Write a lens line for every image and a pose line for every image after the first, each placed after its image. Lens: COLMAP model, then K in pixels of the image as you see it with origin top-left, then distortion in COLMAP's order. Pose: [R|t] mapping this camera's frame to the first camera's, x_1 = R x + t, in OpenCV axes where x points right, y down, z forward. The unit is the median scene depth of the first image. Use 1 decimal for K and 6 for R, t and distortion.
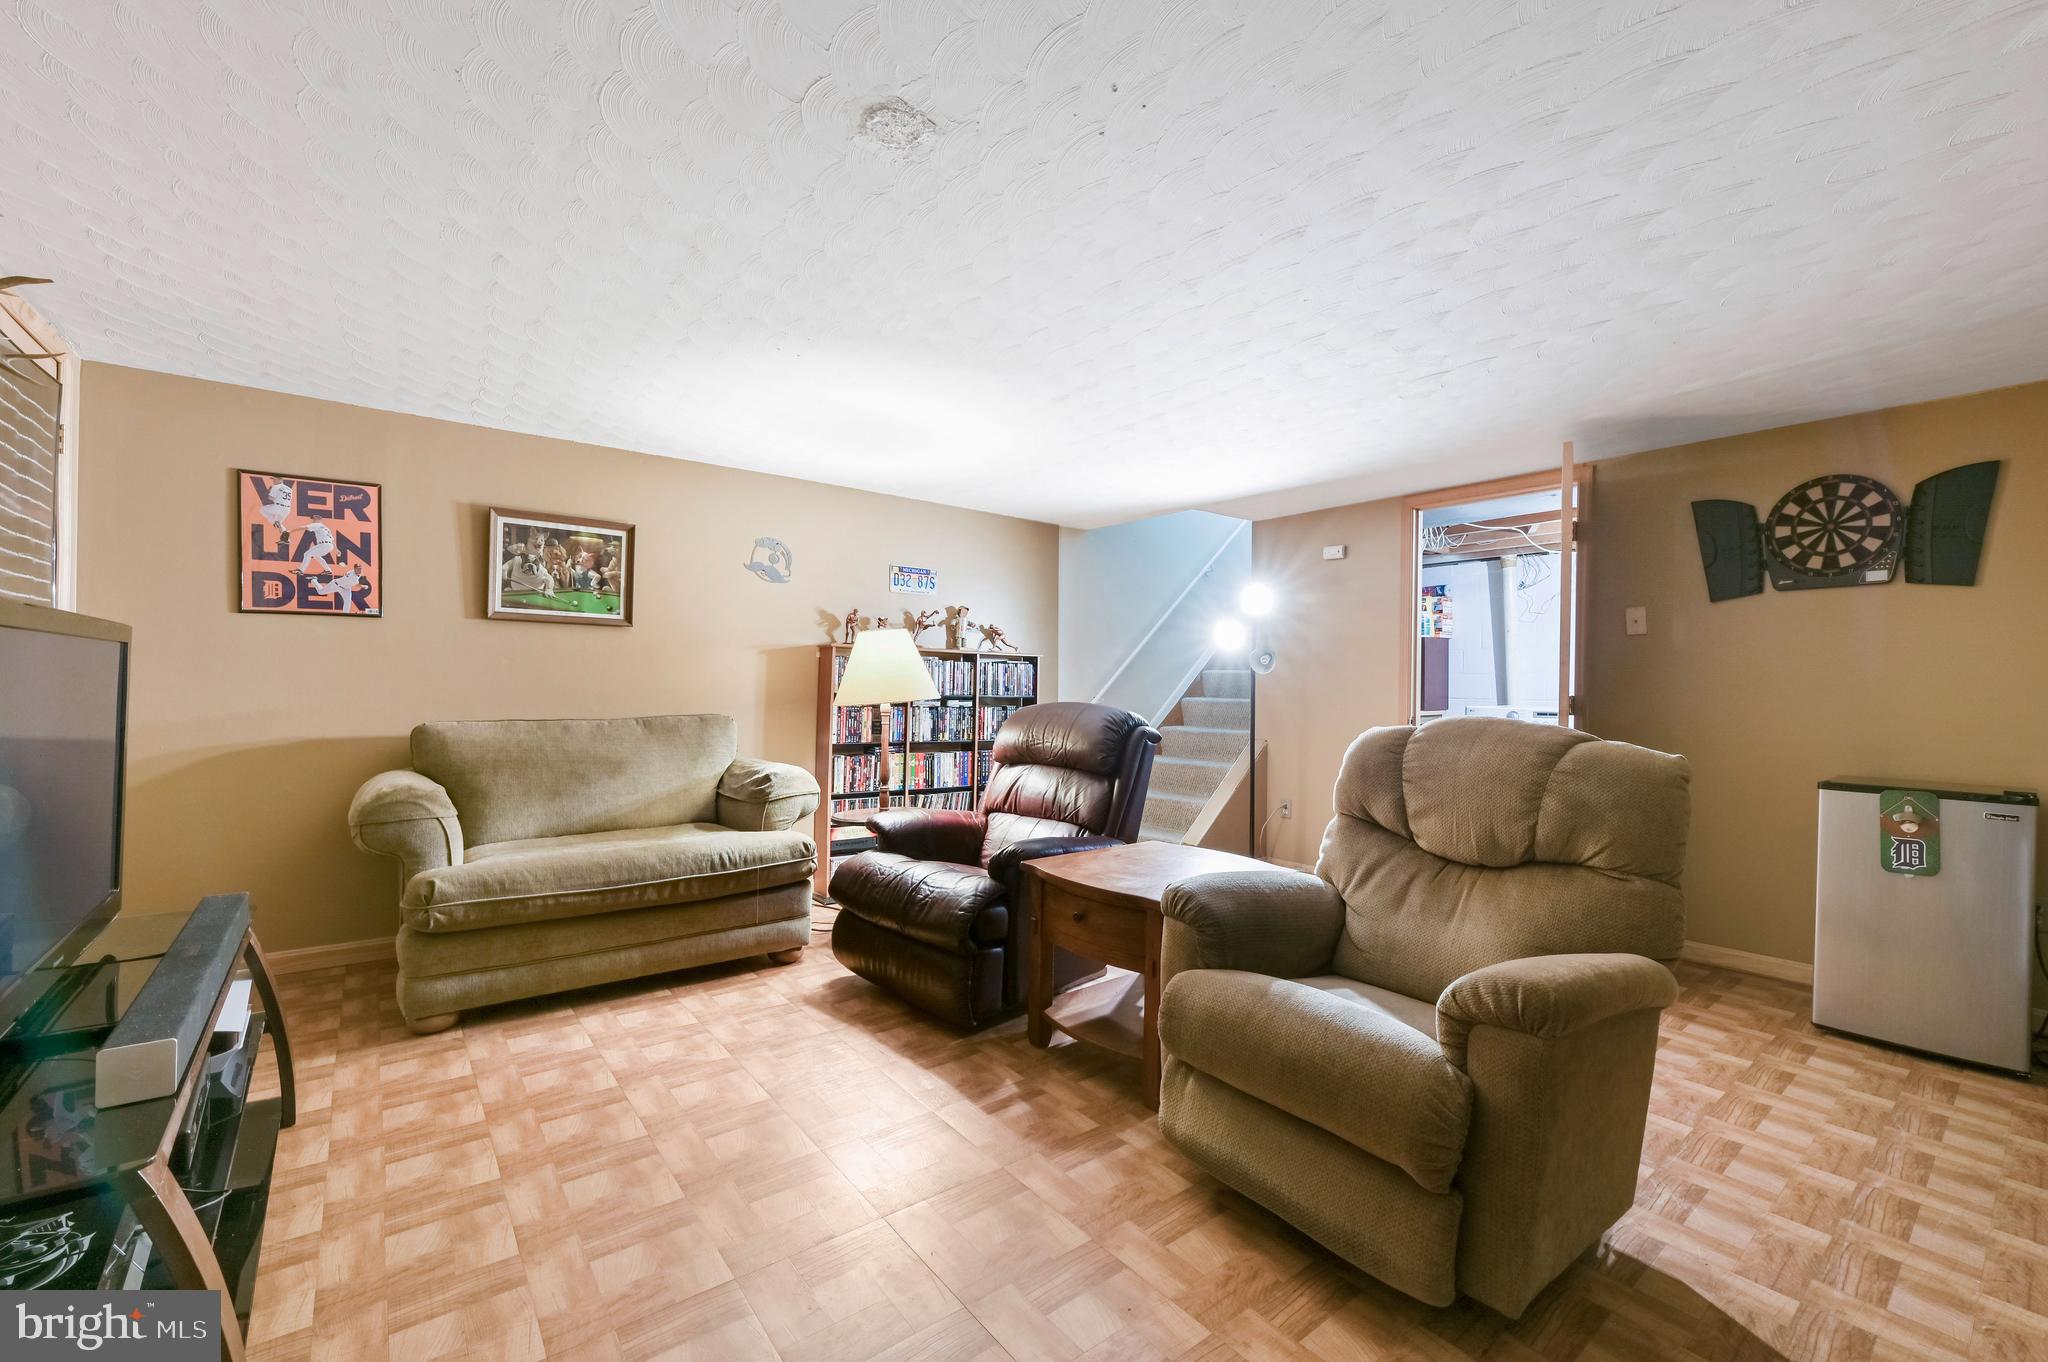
lens RADIAL K [[823.8, 0, 1027.2], [0, 823.8, 689.8], [0, 0, 1]] dist [-0.006614, -0.000367]
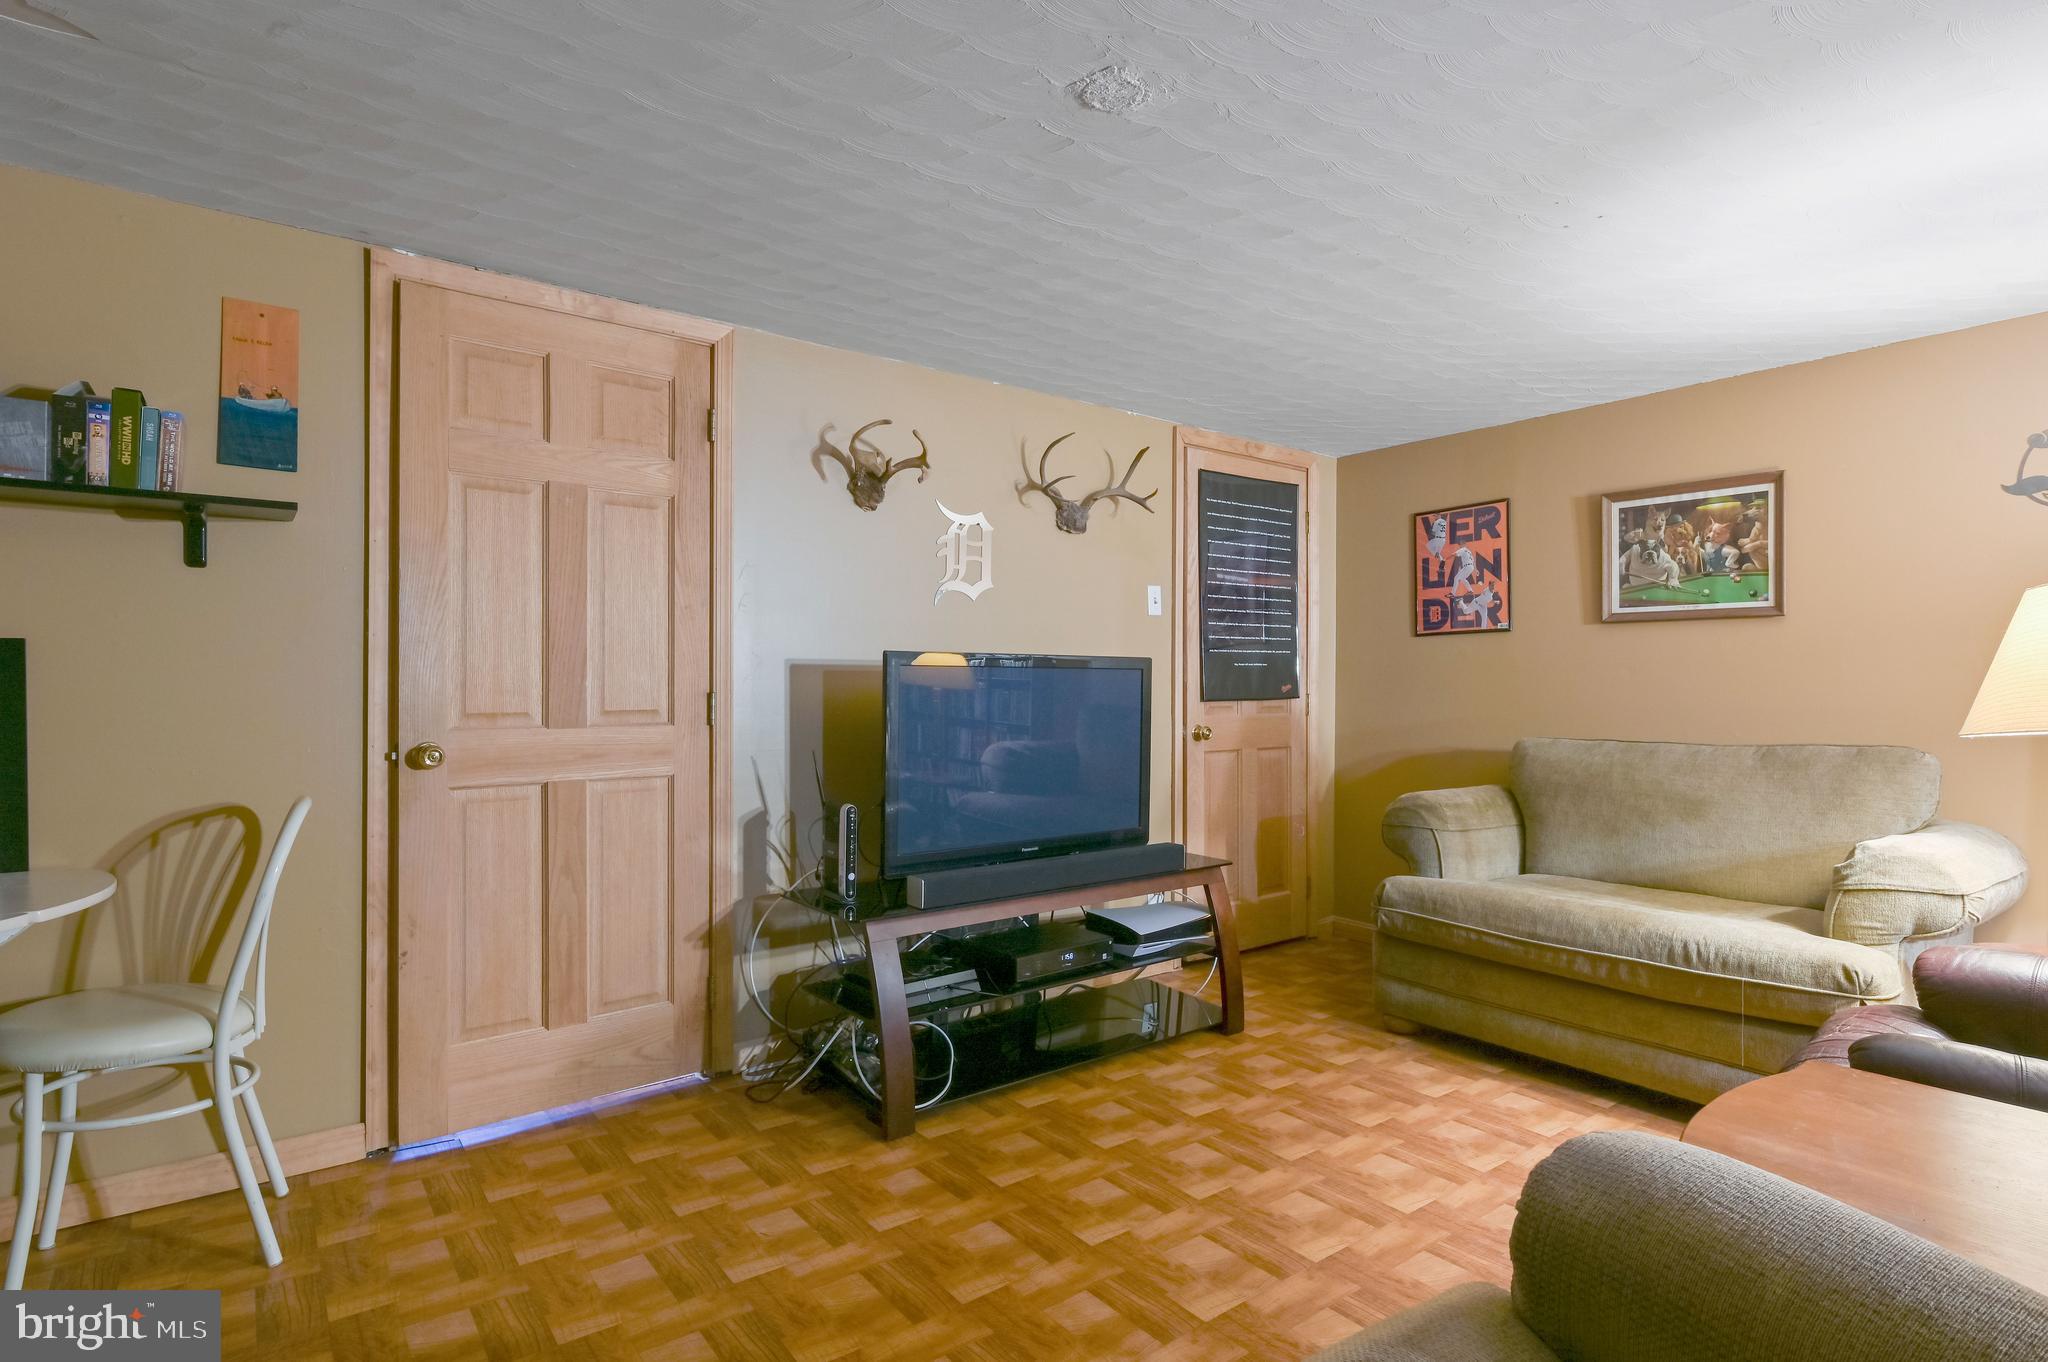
lens RADIAL K [[1030.8, 0, 1031.2], [0, 1030.8, 683.3], [0, 0, 1]] dist [-0.002608, -0.000324]
pose [[0.001930, -0.018078, -0.999835, 0.470726], [-0.009574, 0.999790, -0.018096, 0.003584], [0.999952, 0.009608, 0.001756, 0.427370]]
